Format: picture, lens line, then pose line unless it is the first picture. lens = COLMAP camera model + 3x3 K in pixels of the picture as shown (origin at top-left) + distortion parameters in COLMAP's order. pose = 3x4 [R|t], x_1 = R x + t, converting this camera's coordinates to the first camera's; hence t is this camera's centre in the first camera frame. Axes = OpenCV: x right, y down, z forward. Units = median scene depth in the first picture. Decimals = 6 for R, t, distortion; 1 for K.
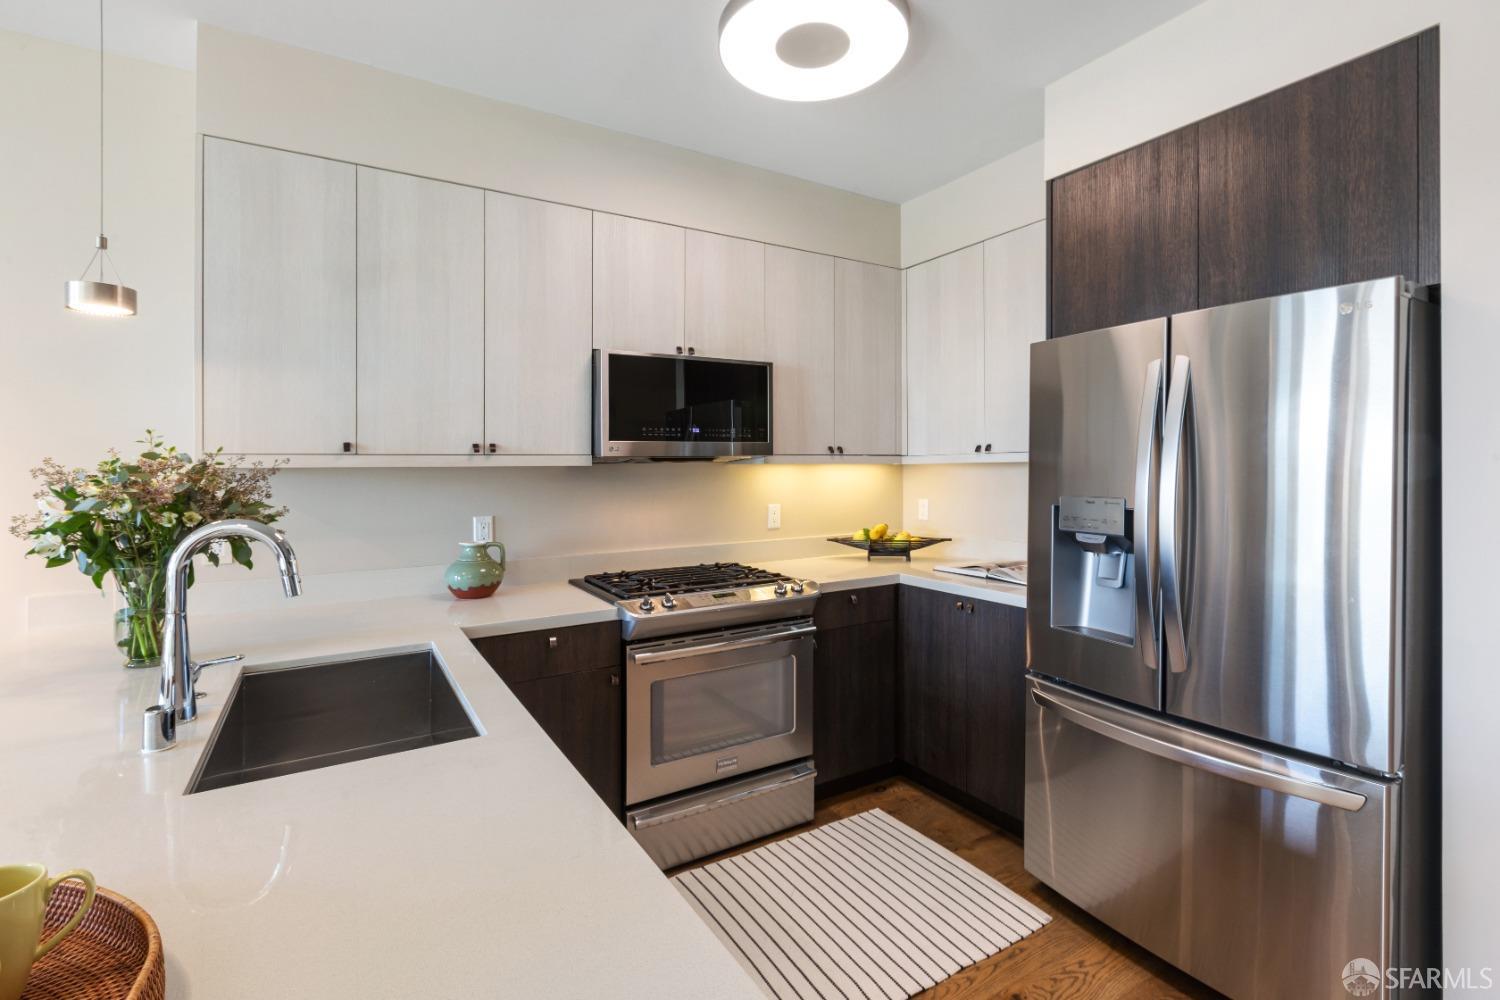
lens RADIAL K [[686.6, 0, 754.3], [0, 686.6, 472.4], [0, 0, 1]] dist [0.002988, -0.000435]
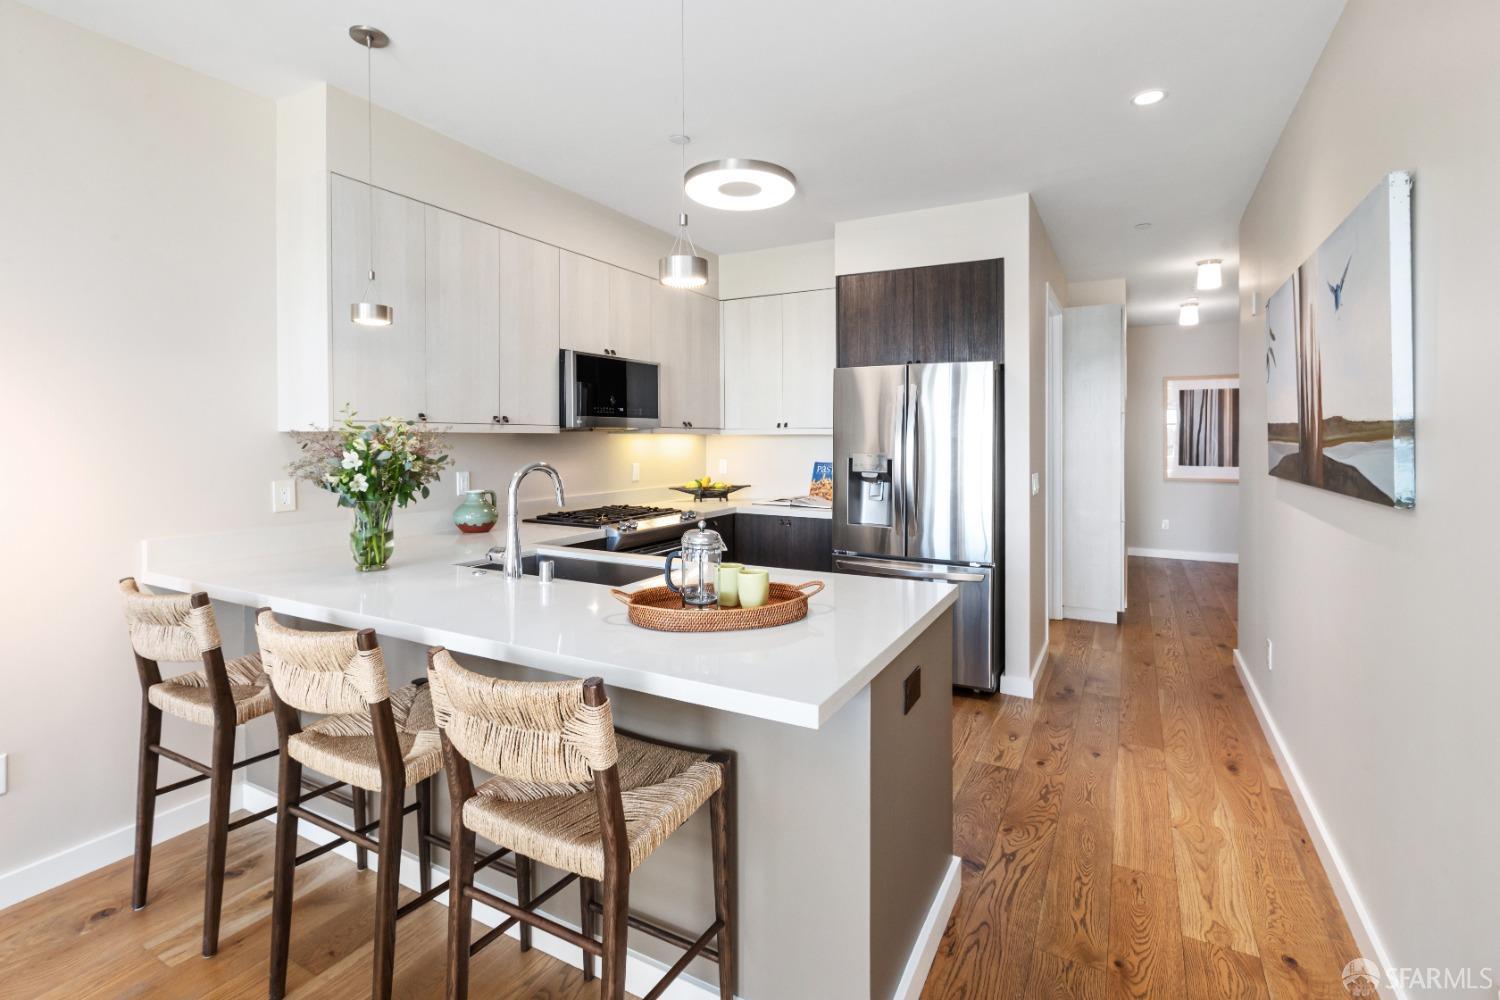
lens RADIAL K [[686.6, 0, 772.6], [0, 686.6, 436.6], [0, 0, 1]] dist [0.002988, -0.000435]
pose [[0.859266, 0.011673, 0.511396, -0.591753], [-0.006844, 0.999912, -0.011324, 0.009887], [-0.511483, 0.006231, 0.859271, -0.416775]]
